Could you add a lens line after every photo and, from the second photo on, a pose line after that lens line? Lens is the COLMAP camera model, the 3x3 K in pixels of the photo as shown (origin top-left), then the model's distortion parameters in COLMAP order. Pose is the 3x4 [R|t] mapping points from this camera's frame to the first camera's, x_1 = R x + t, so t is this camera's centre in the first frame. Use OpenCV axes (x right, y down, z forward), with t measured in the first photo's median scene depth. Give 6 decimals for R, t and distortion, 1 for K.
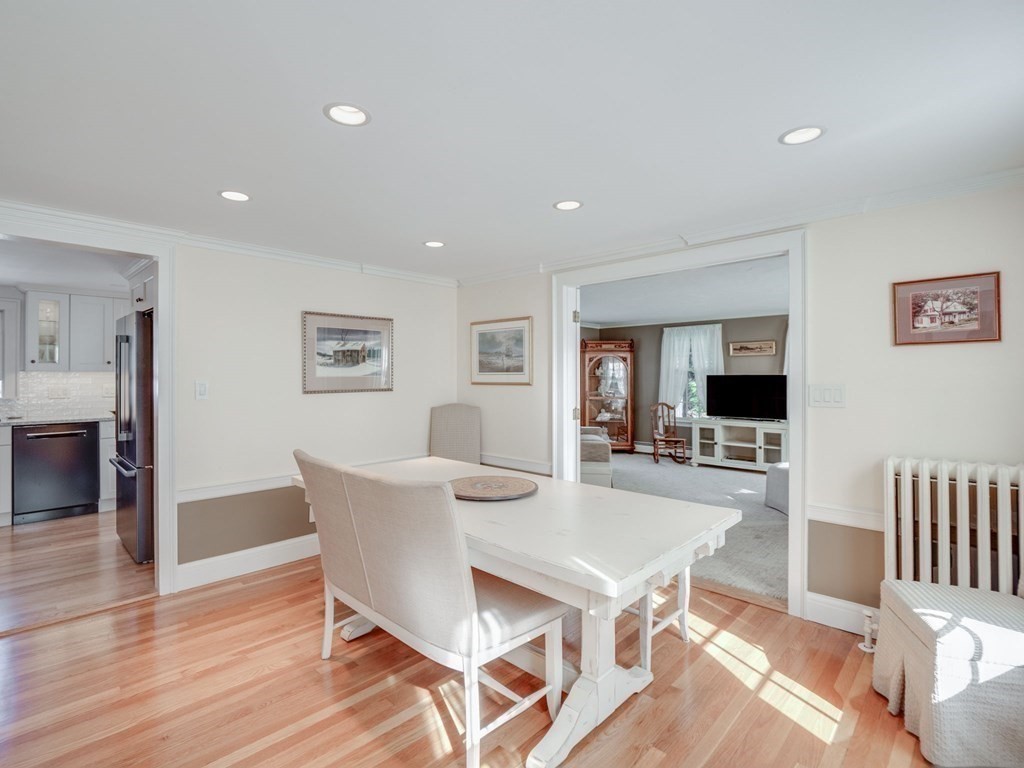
lens RADIAL K [[503.9, 0, 508.3], [0, 503.9, 374.1], [0, 0, 1]] dist [-0.019233, -0.000512]
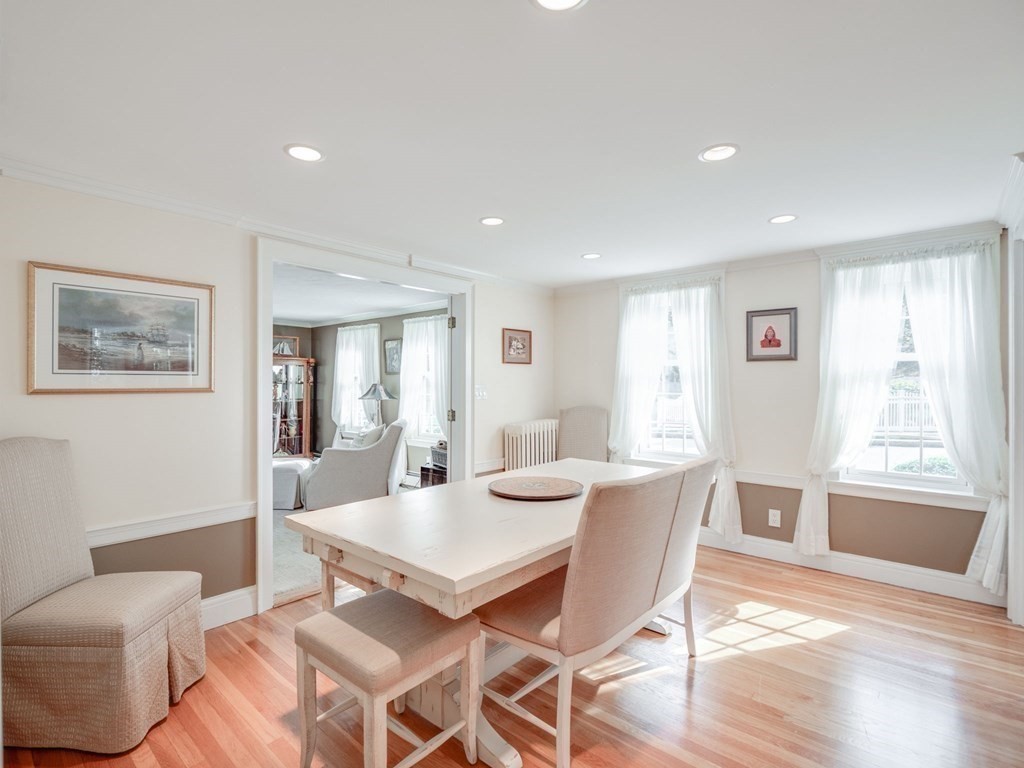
lens RADIAL K [[503.9, 0, 508.3], [0, 503.9, 374.1], [0, 0, 1]] dist [-0.019233, -0.000512]
pose [[-0.060968, 0.020157, 0.997936, -0.610707], [-0.002188, 0.999791, -0.020328, 0.011136], [-0.998137, -0.003422, -0.060911, 0.649676]]
